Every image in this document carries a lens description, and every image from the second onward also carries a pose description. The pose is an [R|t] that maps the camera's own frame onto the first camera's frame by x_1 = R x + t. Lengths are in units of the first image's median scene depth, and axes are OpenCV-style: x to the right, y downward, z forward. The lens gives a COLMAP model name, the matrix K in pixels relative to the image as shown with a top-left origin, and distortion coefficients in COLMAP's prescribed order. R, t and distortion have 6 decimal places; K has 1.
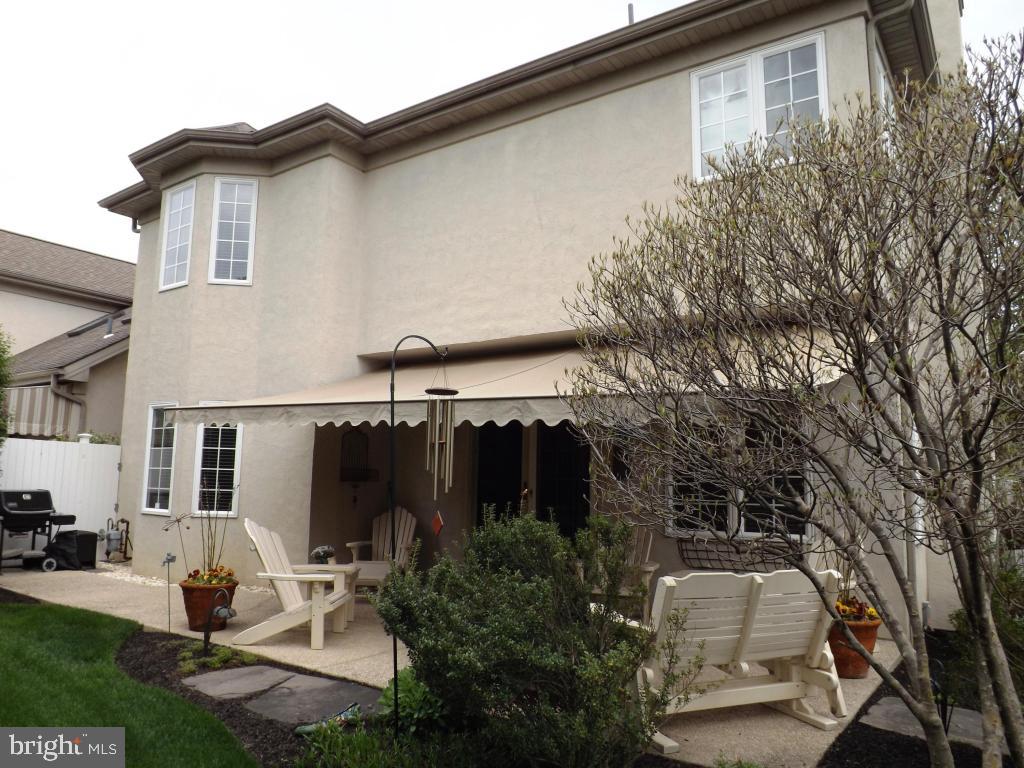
lens RADIAL K [[733.2, 0, 512.0], [0, 733.2, 384.0], [0, 0, 1]] dist [-0.057548, -0.000526]
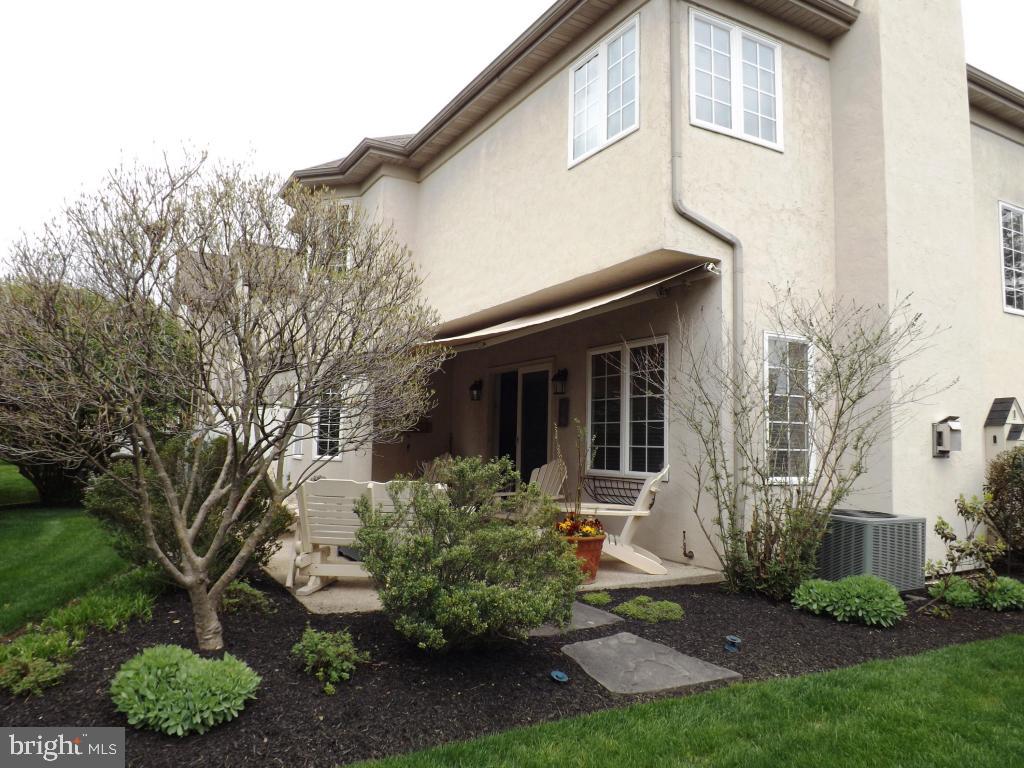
lens RADIAL K [[733.2, 0, 512.0], [0, 733.2, 384.0], [0, 0, 1]] dist [-0.057548, -0.000526]
pose [[0.902332, -0.035931, -0.429541, 0.485675], [0.059127, 0.997417, 0.040773, 0.009000], [0.426967, -0.062188, 0.902126, -0.072343]]
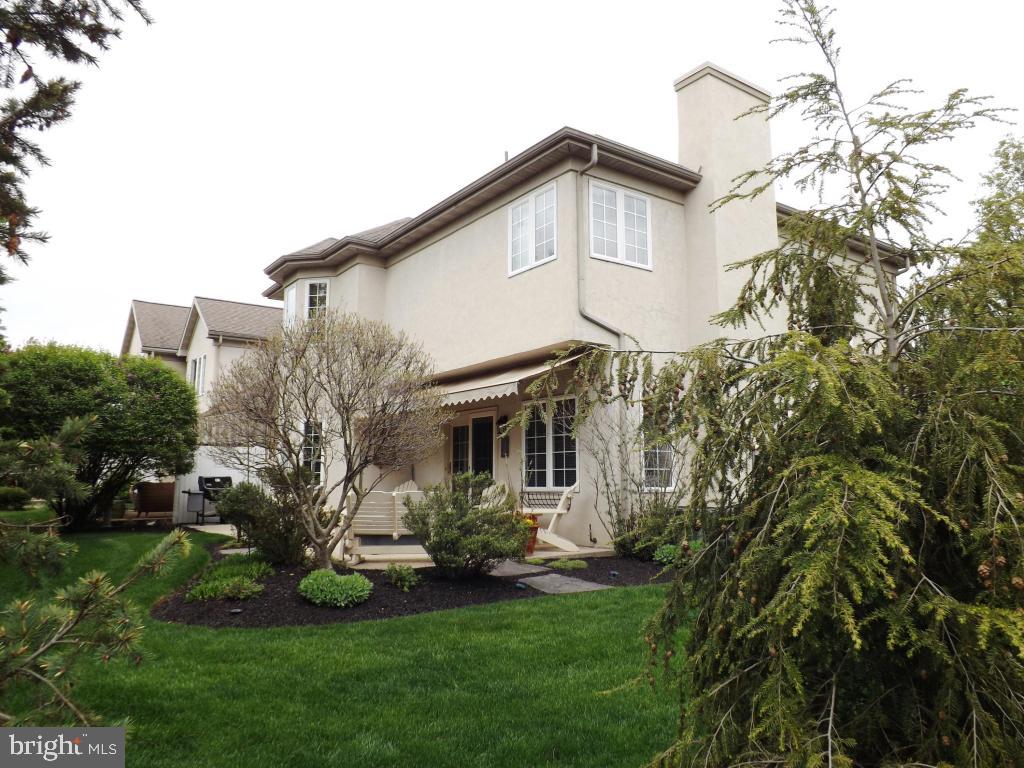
lens RADIAL K [[727.5, 0, 510.2], [0, 727.5, 401.9], [0, 0, 1]] dist [-0.056384, -0.000275]
pose [[0.942411, -0.055813, -0.329766, 0.582838], [0.067089, 0.997484, 0.022904, -0.022082], [0.327658, -0.043708, 0.943785, -0.423329]]
